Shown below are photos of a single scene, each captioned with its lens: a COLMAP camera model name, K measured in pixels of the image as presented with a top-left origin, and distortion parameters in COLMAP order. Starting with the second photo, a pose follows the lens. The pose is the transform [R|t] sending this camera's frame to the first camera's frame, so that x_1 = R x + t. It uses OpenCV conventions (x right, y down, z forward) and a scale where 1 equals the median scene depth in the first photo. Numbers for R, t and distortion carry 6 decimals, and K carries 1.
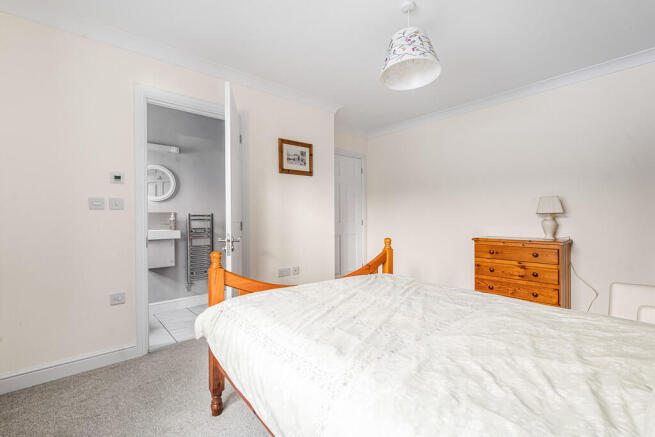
lens RADIAL K [[290.5, 0, 328.4], [0, 290.5, 221.1], [0, 0, 1]] dist [0.004990, 0.000151]
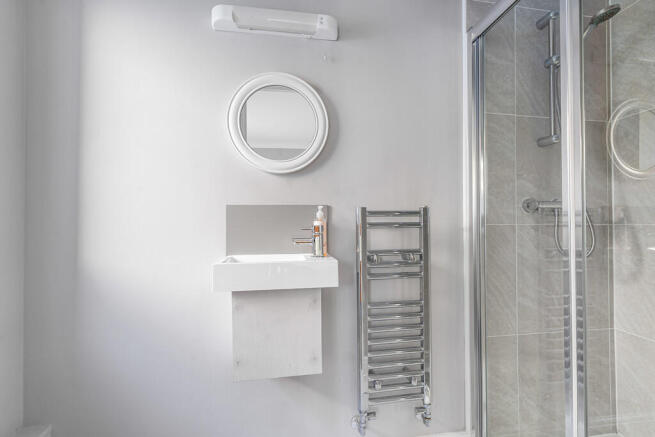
lens RADIAL K [[290.5, 0, 326.3], [0, 290.5, 219.2], [0, 0, 1]] dist [0.004990, 0.000151]
pose [[0.851162, -0.003680, -0.524890, -0.340368], [-0.003147, 0.999922, -0.012113, -0.007712], [0.524893, 0.011962, 0.851084, 0.695429]]
